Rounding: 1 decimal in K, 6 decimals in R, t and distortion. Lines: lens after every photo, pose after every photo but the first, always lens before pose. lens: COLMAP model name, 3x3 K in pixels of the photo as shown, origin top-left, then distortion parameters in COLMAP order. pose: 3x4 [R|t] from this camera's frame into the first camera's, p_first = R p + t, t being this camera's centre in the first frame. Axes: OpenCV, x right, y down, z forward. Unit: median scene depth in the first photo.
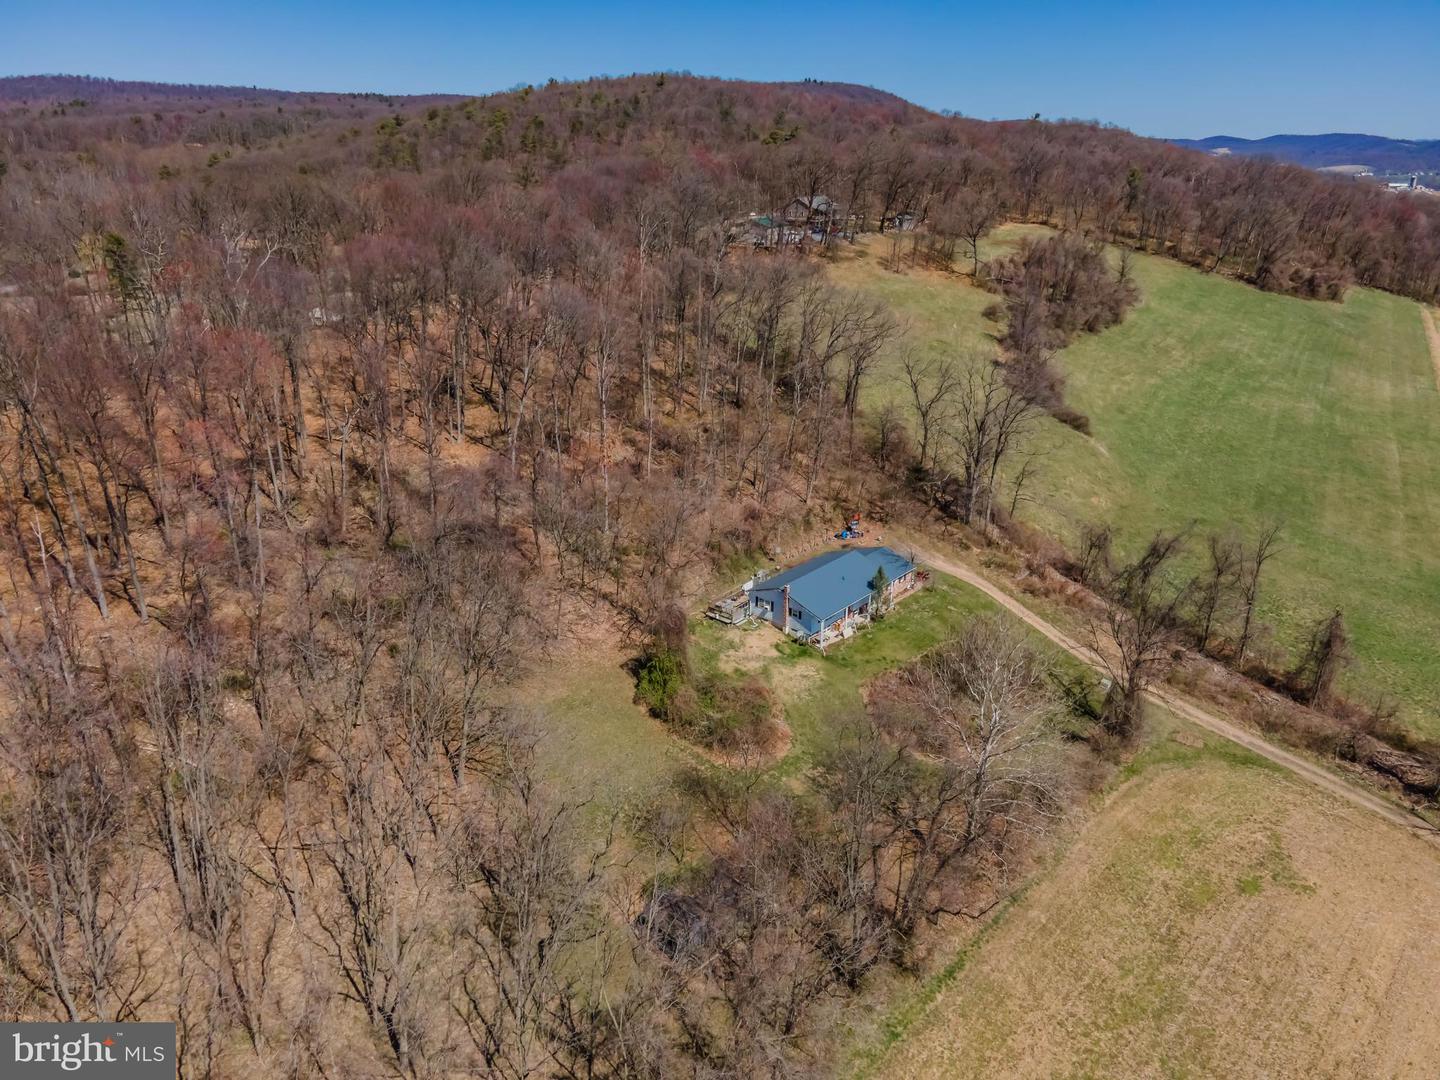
lens RADIAL K [[1046.1, 0, 723.0], [0, 1046.1, 532.7], [0, 0, 1]] dist [0.032461, 0.028981]
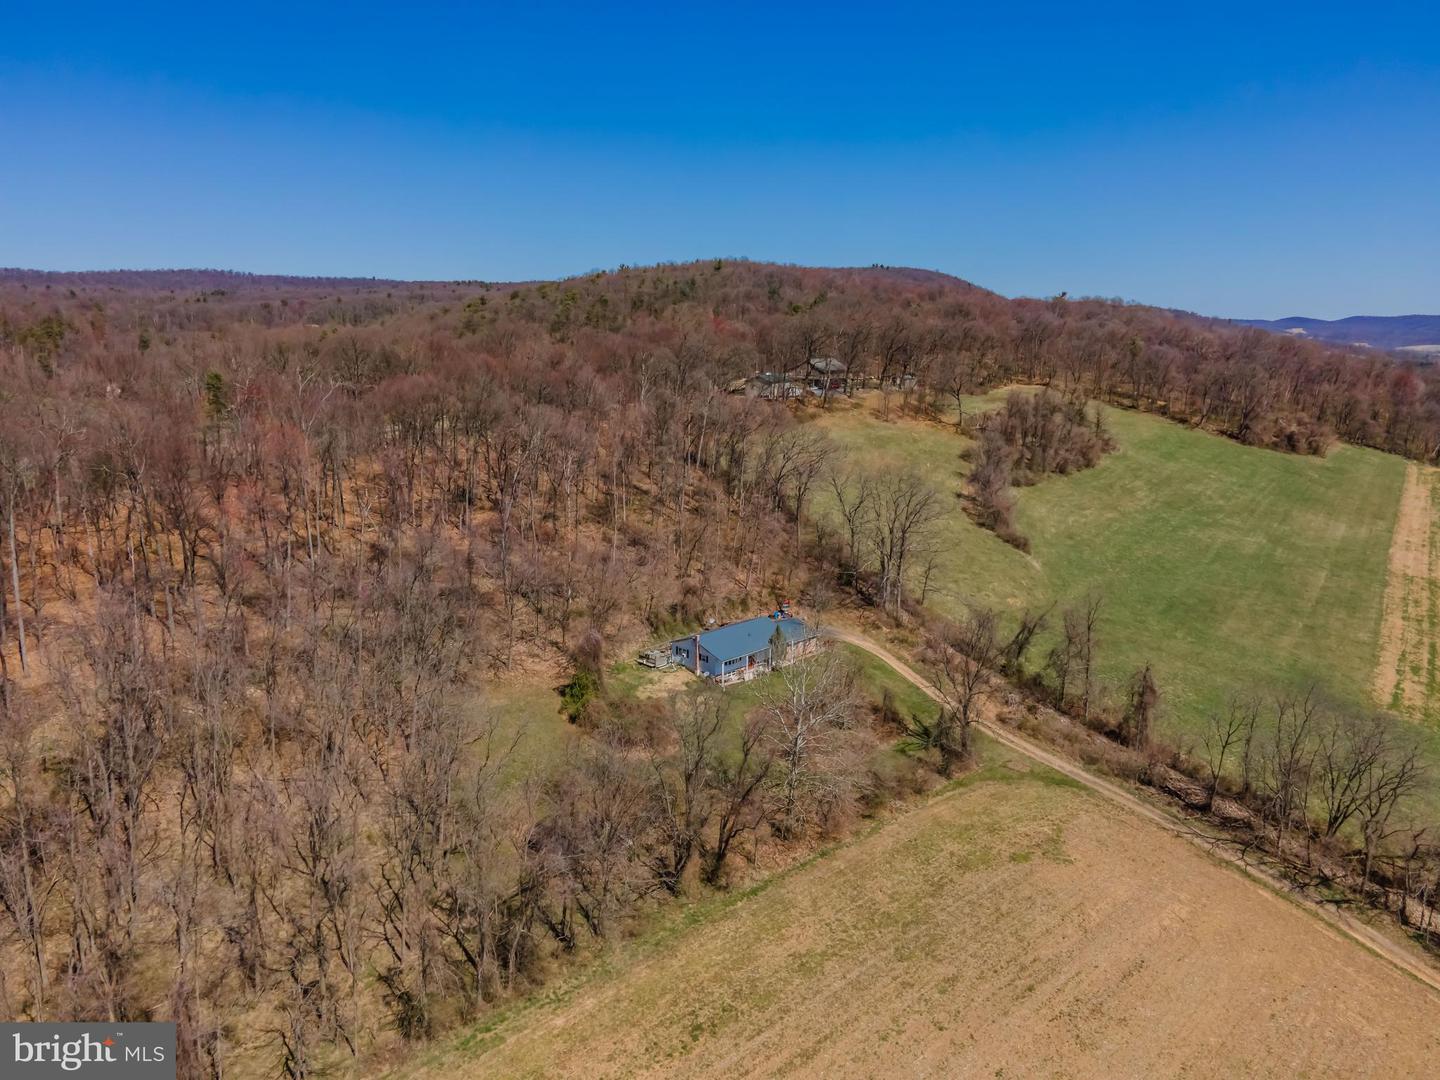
lens RADIAL K [[1046.1, 0, 723.0], [0, 1046.1, 532.7], [0, 0, 1]] dist [0.032461, 0.028981]
pose [[0.997114, 0.013397, -0.074725, 0.096593], [-0.024985, 0.987382, -0.156373, 0.065226], [0.071687, 0.157789, 0.984867, -0.131289]]
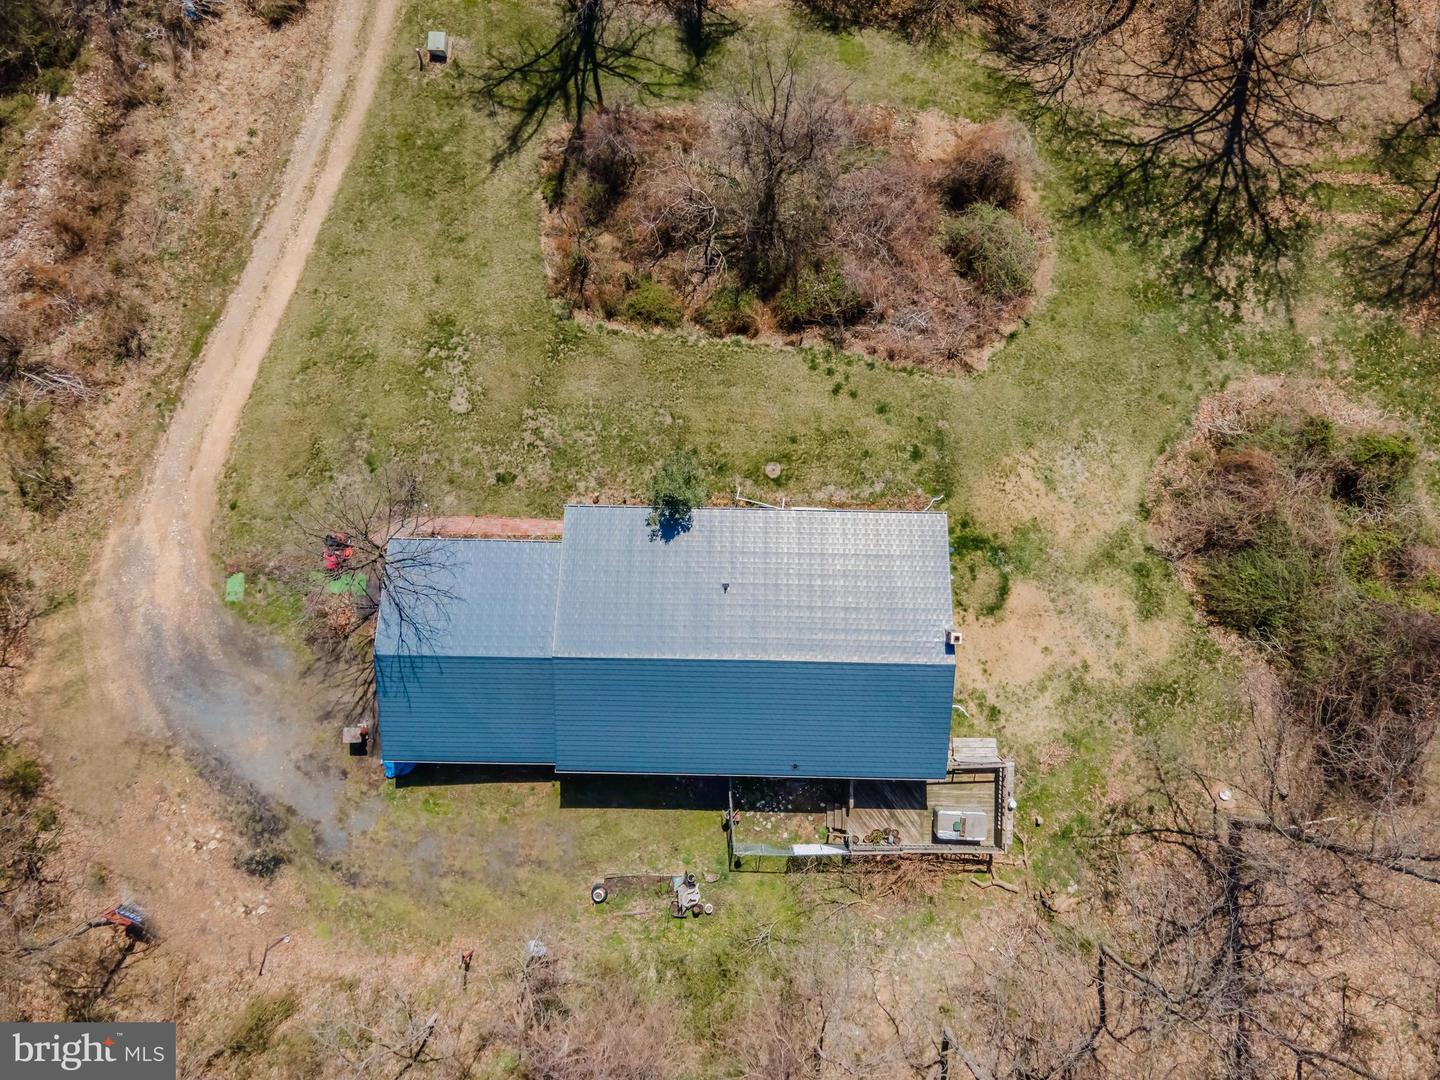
lens RADIAL K [[1046.1, 0, 723.0], [0, 1046.1, 532.7], [0, 0, 1]] dist [0.032461, 0.028981]
pose [[-0.624548, -0.780733, 0.019876, 0.067725], [0.275891, -0.196747, 0.940837, -0.150127], [-0.730633, 0.593082, 0.338275, 0.482693]]
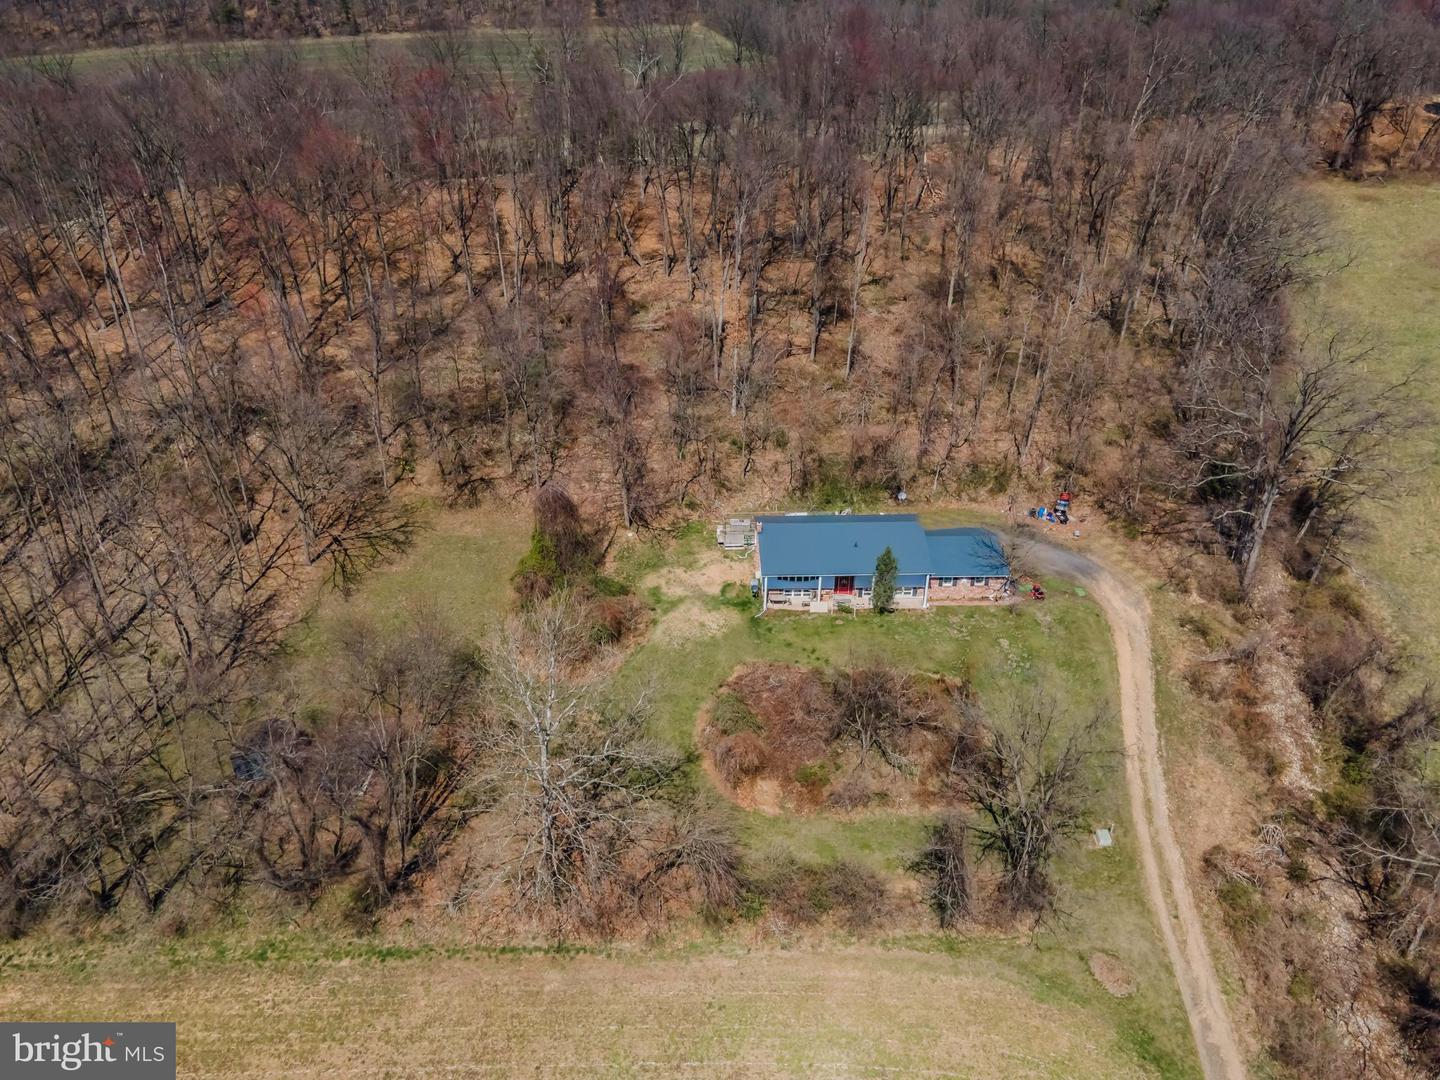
lens RADIAL K [[1046.1, 0, 723.0], [0, 1046.1, 532.7], [0, 0, 1]] dist [0.032461, 0.028981]
pose [[0.678739, 0.348378, -0.646488, 0.305173], [-0.262725, 0.937246, 0.229230, -0.065810], [0.685776, 0.014261, 0.727673, 0.197186]]
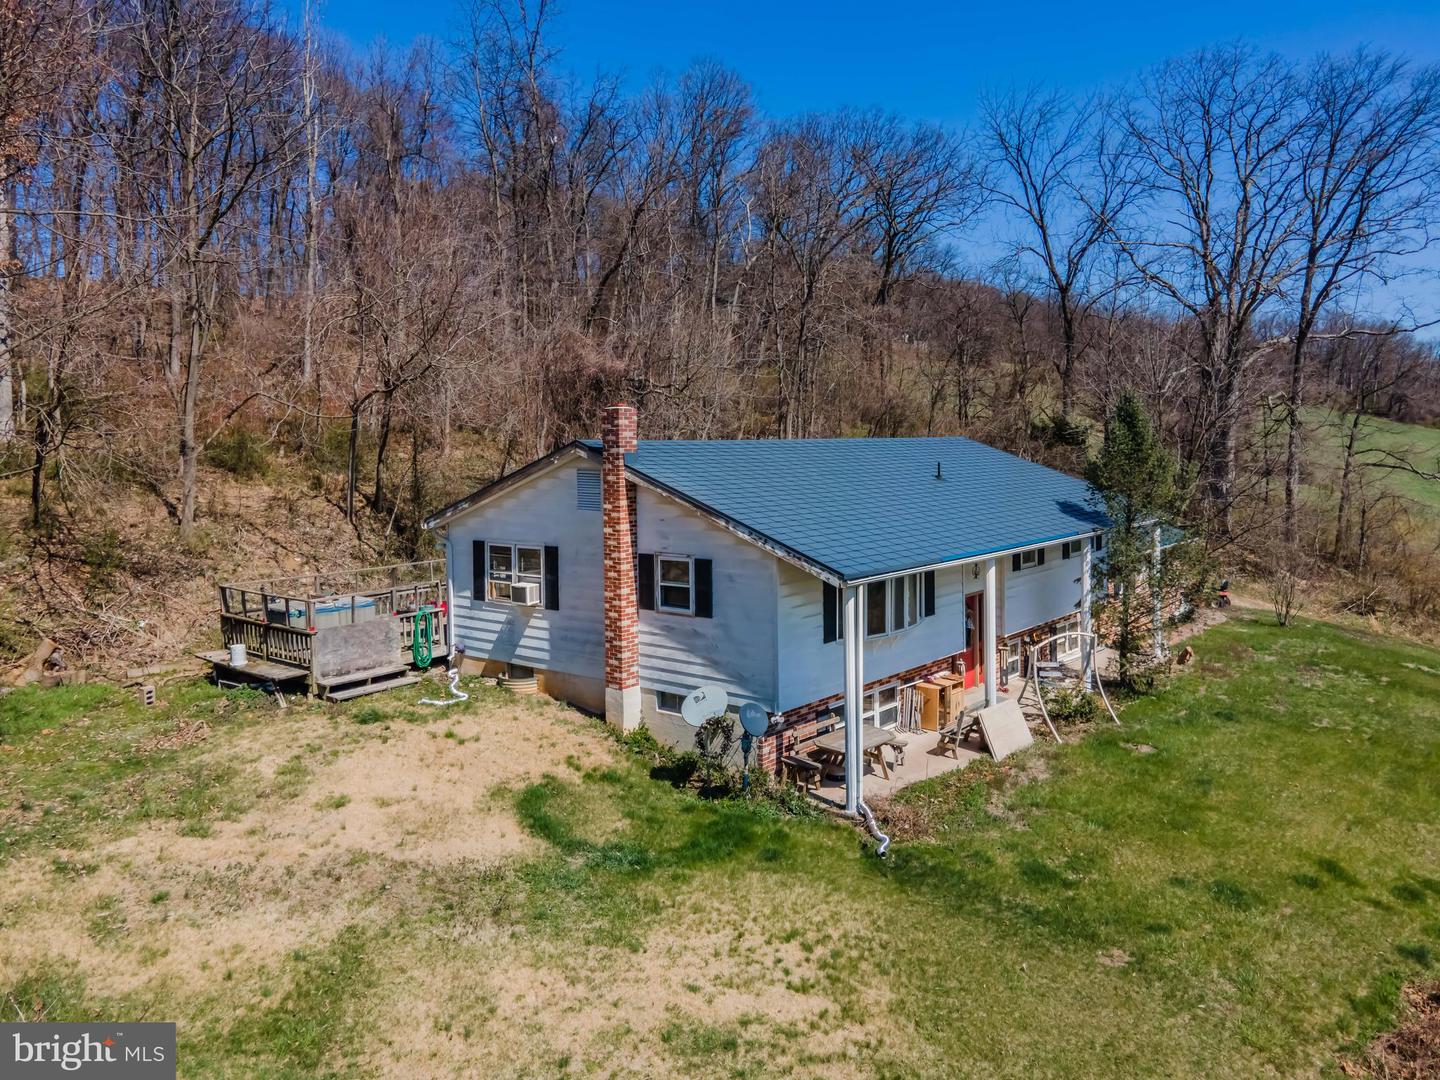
lens RADIAL K [[1046.1, 0, 723.0], [0, 1046.1, 532.7], [0, 0, 1]] dist [0.032461, 0.028981]
pose [[0.999577, -0.028989, -0.002289, 0.040624], [0.027203, 0.959979, -0.278748, 0.059652], [0.010278, 0.278567, 0.960362, 0.447521]]
